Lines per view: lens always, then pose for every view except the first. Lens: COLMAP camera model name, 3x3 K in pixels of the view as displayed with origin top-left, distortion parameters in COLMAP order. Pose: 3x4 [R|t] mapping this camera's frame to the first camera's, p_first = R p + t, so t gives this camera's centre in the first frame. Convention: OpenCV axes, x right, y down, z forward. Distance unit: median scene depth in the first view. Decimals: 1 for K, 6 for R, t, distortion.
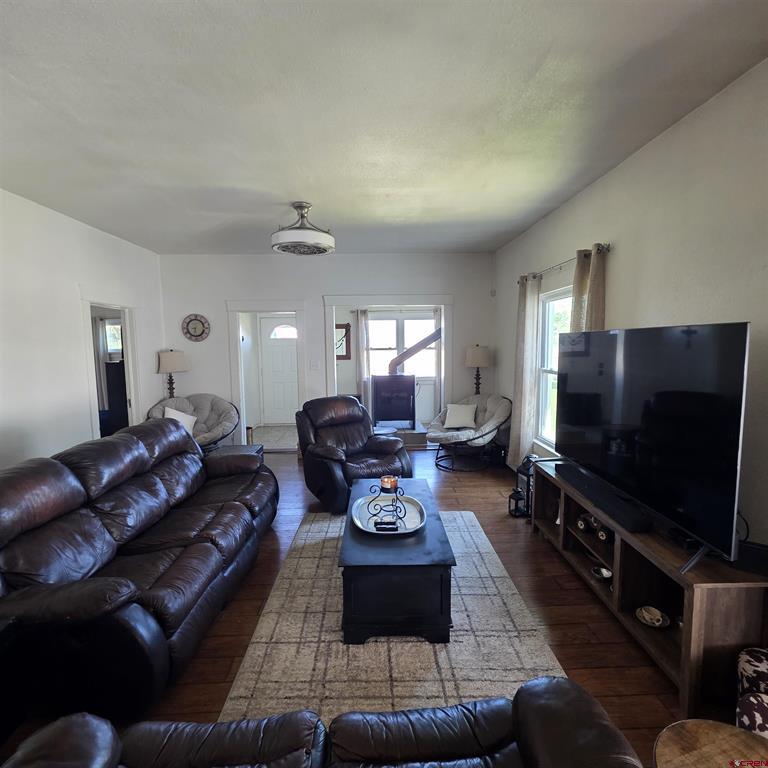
lens RADIAL K [[410.6, 0, 384.0], [0, 410.6, 384.0], [0, 0, 1]] dist [-0.003187, 0.001193]
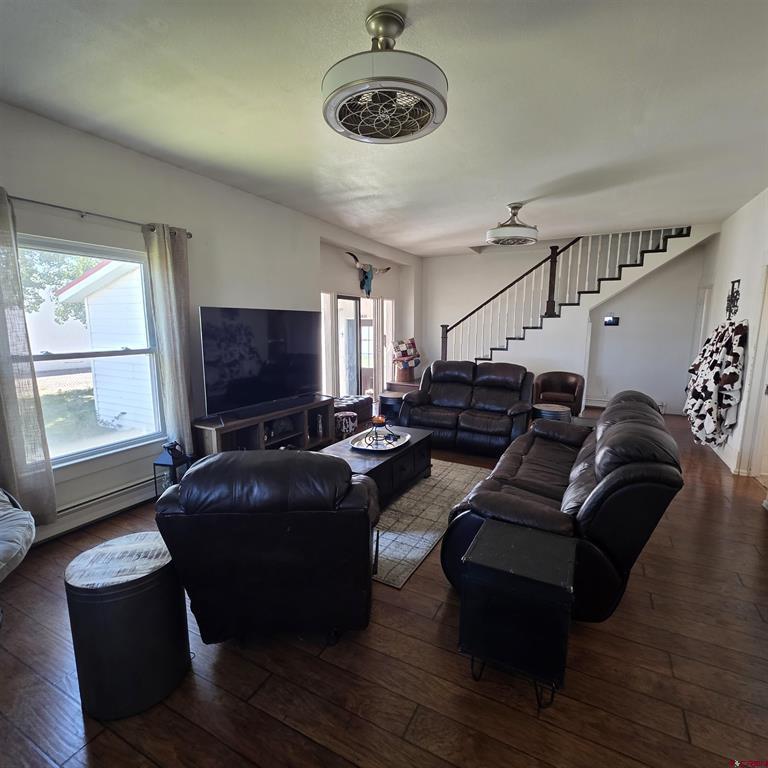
lens RADIAL K [[410.6, 0, 384.0], [0, 410.6, 384.0], [0, 0, 1]] dist [-0.003187, 0.001193]
pose [[-0.873508, -0.050334, 0.484202, -0.379162], [0.063165, 0.974513, 0.215253, -0.088098], [-0.482695, 0.218609, -0.848066, 1.238029]]
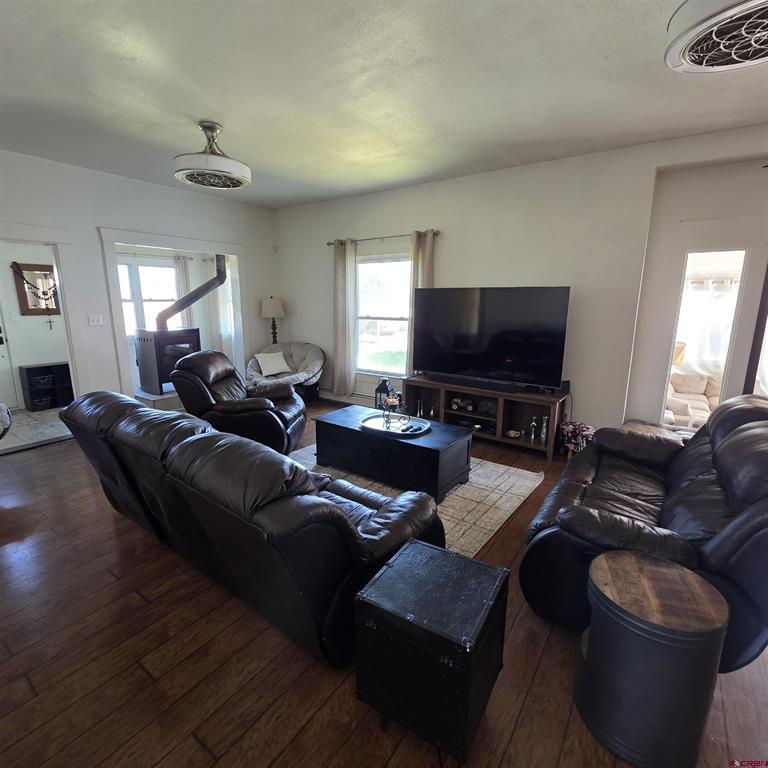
lens RADIAL K [[410.6, 0, 384.0], [0, 410.6, 384.0], [0, 0, 1]] dist [-0.003187, 0.001193]
pose [[0.594942, -0.149571, 0.789729, -0.603676], [0.068018, 0.988378, 0.135953, 0.005191], [-0.800886, -0.027169, 0.598201, 0.146846]]
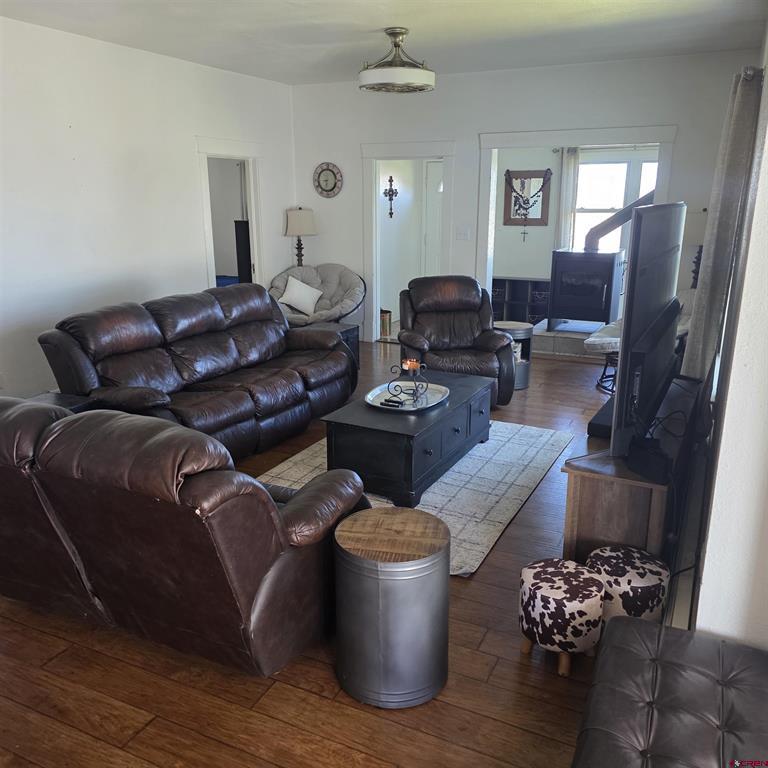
lens RADIAL K [[688.2, 0, 384.0], [0, 688.2, 384.0], [0, 0, 1]] dist [0.054783, -0.008490]
pose [[0.883062, 0.137679, -0.448605, 0.398173], [-0.057193, 0.980441, 0.188319, -0.008035], [0.465759, -0.140640, 0.873664, -0.252064]]
